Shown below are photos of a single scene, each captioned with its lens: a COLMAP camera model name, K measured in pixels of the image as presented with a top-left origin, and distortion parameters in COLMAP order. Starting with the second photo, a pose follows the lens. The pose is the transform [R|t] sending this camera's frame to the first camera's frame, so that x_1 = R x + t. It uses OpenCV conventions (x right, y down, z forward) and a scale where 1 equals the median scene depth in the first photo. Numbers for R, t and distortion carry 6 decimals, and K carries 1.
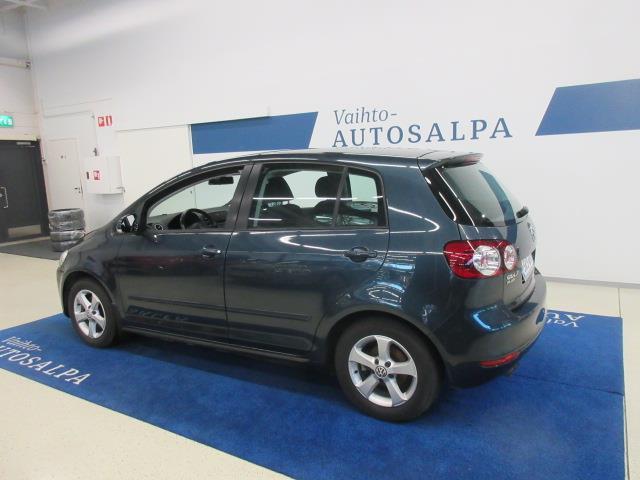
lens RADIAL K [[487.1, 0, 313.6], [0, 487.1, 239.2], [0, 0, 1]] dist [0.001565, -0.001366]
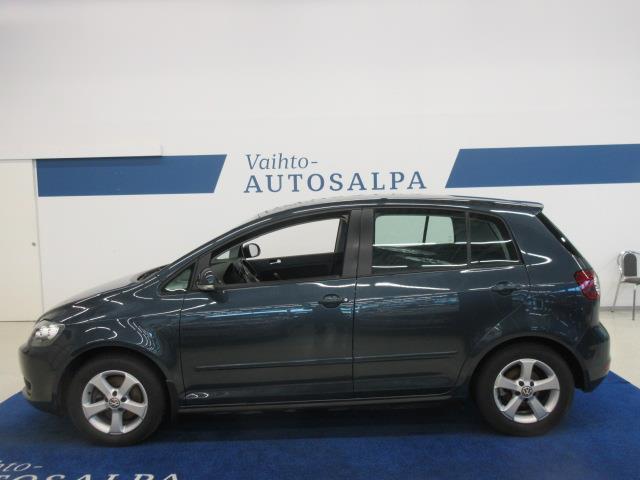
lens RADIAL K [[520.9, 0, 317.5], [0, 520.9, 241.4], [0, 0, 1]] dist [0.002233, 0.002165]
pose [[0.854495, -0.018774, 0.519120, -0.408885], [0.072212, 0.993937, -0.082919, -0.002016], [-0.514416, 0.108340, 0.850669, 0.092311]]
